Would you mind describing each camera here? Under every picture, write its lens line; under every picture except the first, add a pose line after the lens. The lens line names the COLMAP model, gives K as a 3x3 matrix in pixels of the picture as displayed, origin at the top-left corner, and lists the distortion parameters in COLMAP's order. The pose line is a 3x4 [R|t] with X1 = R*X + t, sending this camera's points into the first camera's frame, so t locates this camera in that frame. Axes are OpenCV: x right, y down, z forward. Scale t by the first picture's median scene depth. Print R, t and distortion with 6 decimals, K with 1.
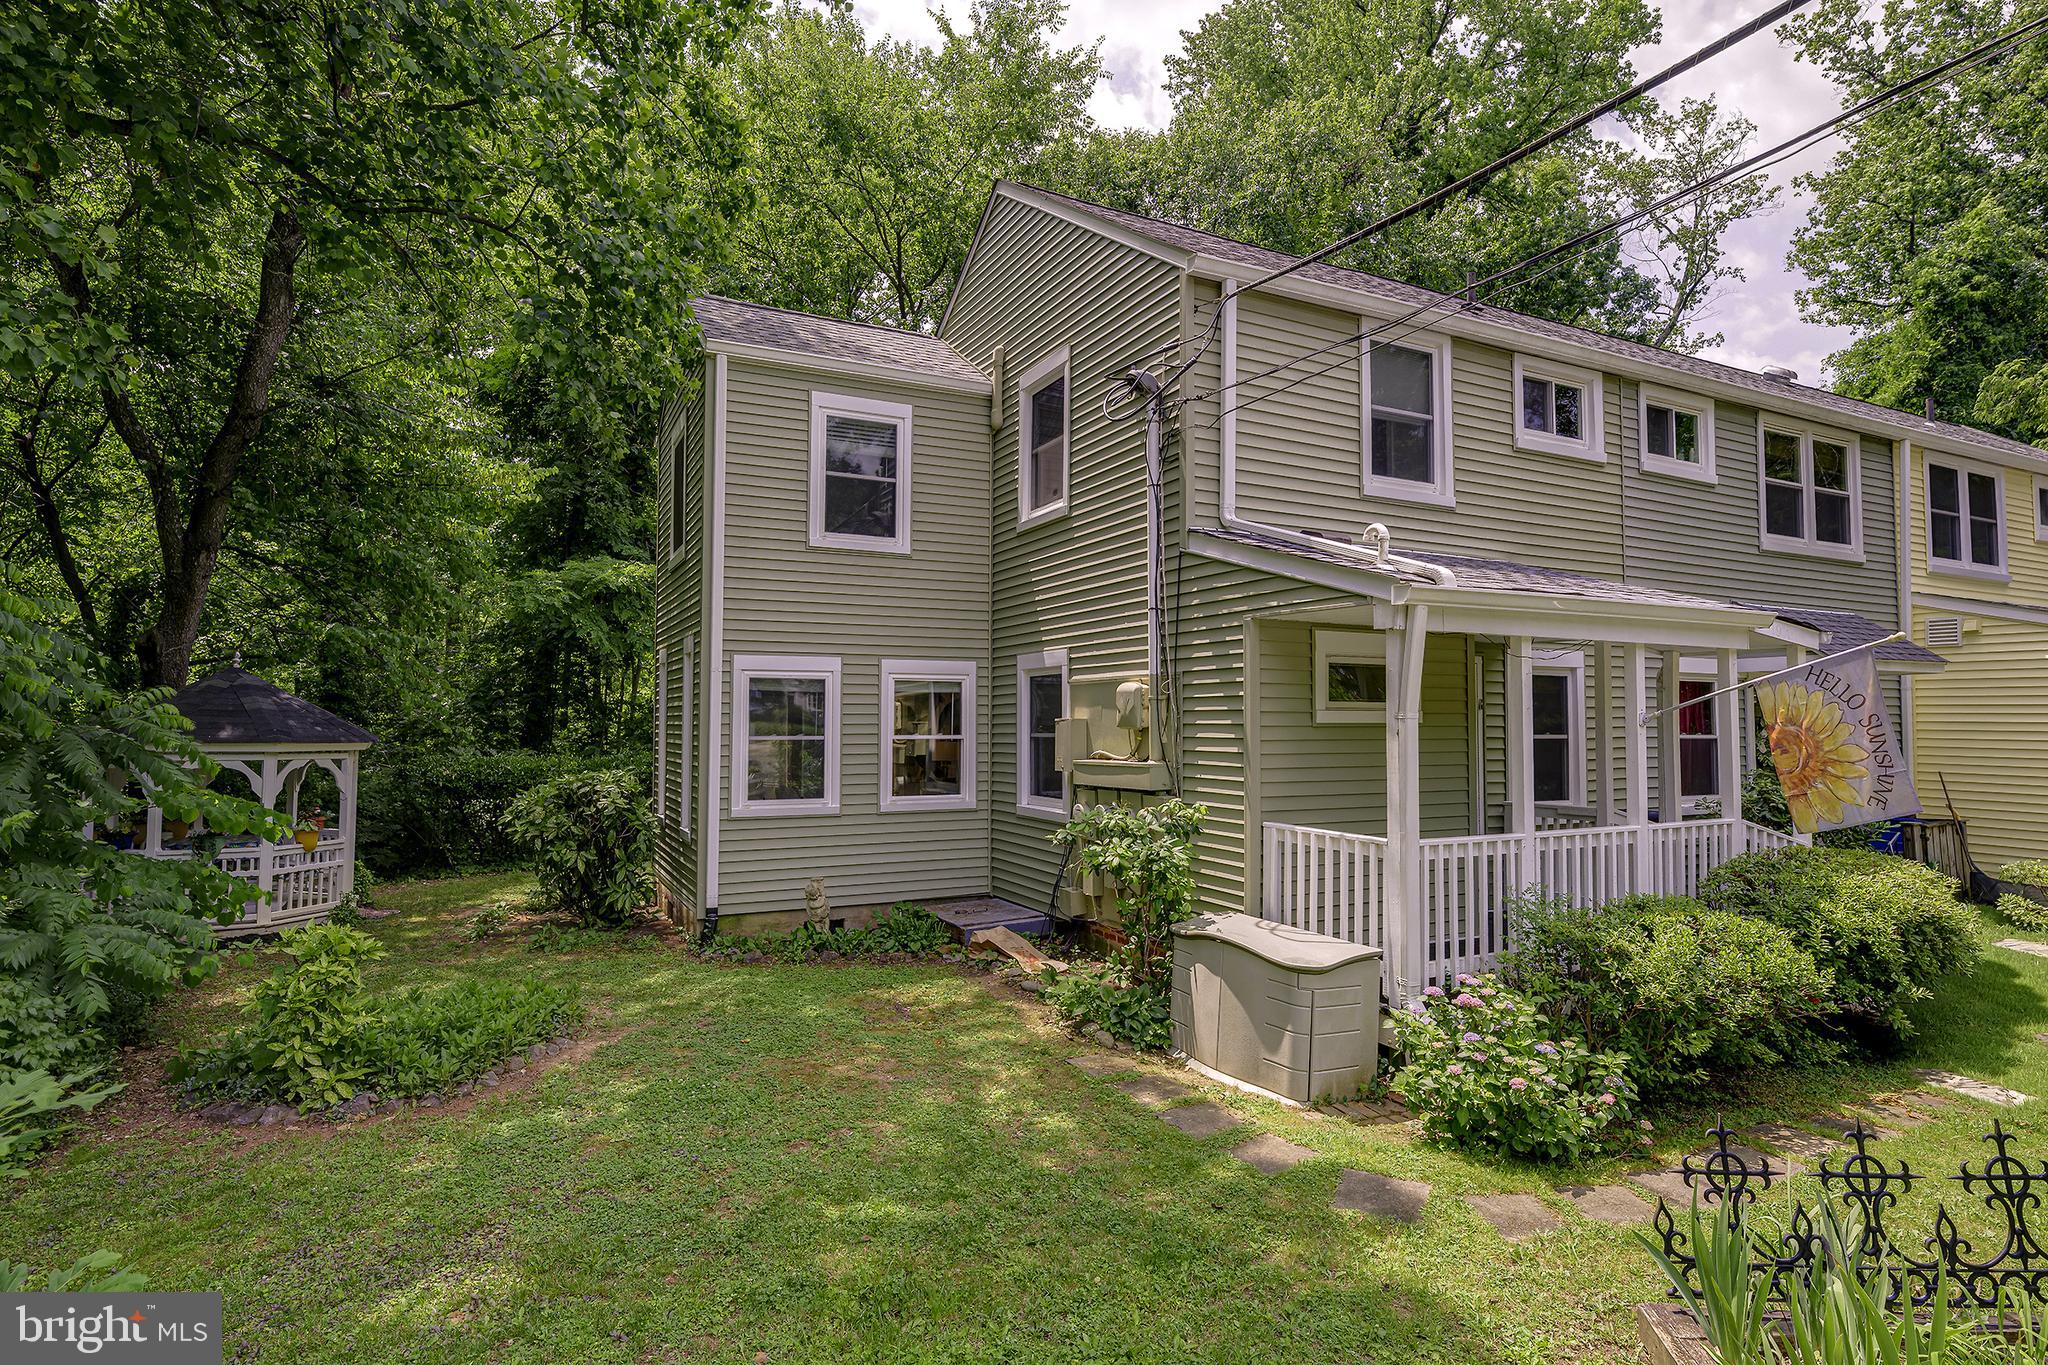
lens RADIAL K [[1035.3, 0, 1024.0], [0, 1035.3, 682.5], [0, 0, 1]] dist [0.000432, 0.000160]
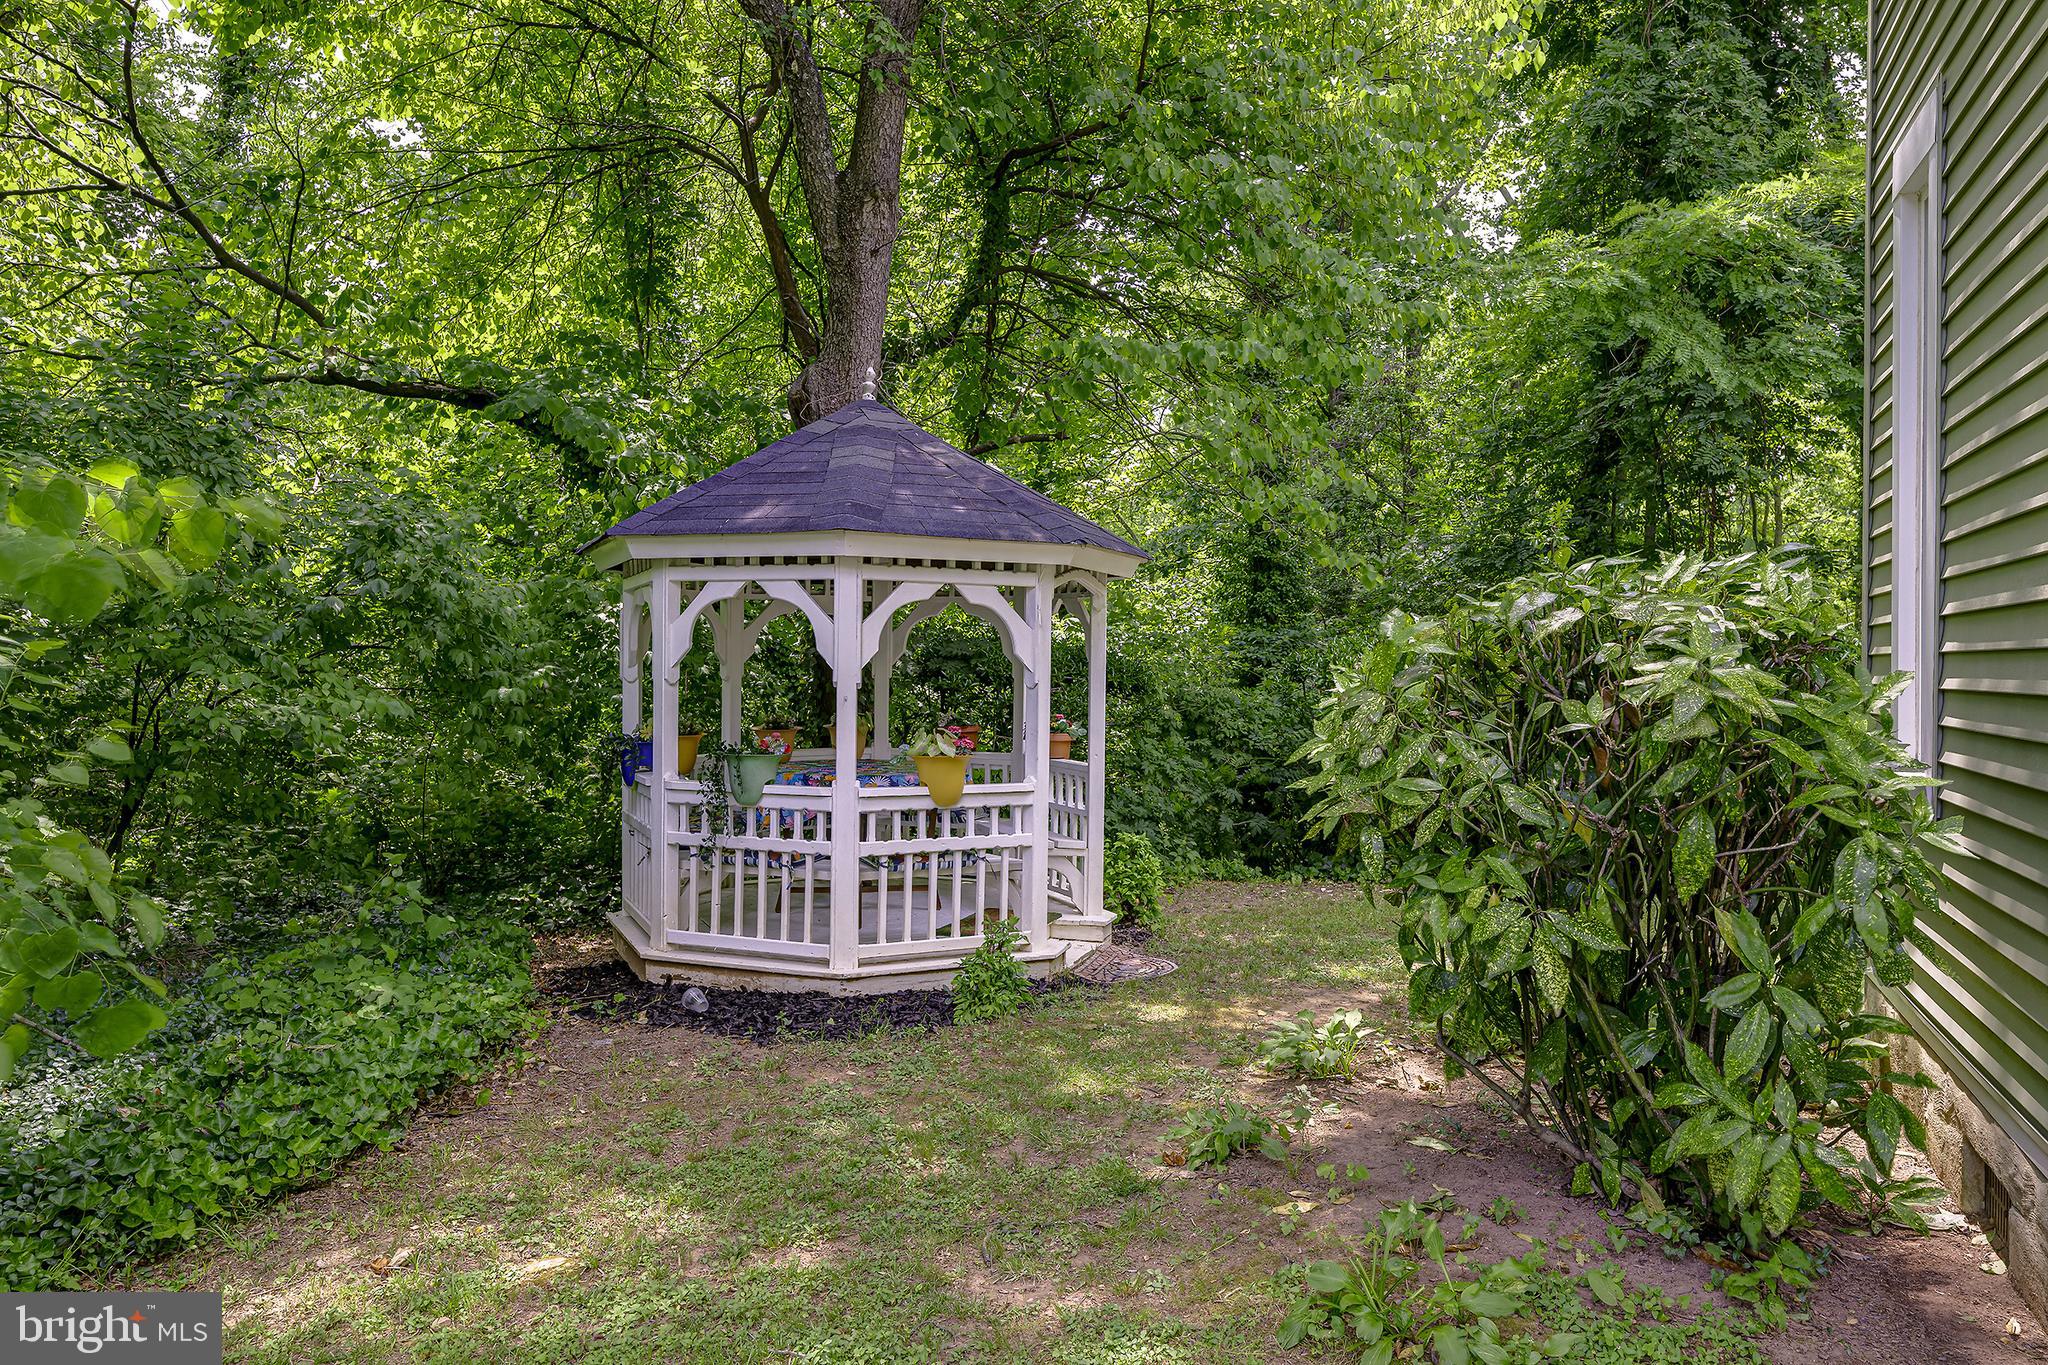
lens RADIAL K [[1332.4, 0, 1024.0], [0, 1332.4, 682.5], [0, 0, 1]] dist [0.000907, -0.000018]
pose [[0.644182, 0.008382, -0.764826, -0.283119], [0.030167, 0.998883, 0.036356, 0.101533], [0.764277, -0.046492, 0.643210, 0.730201]]
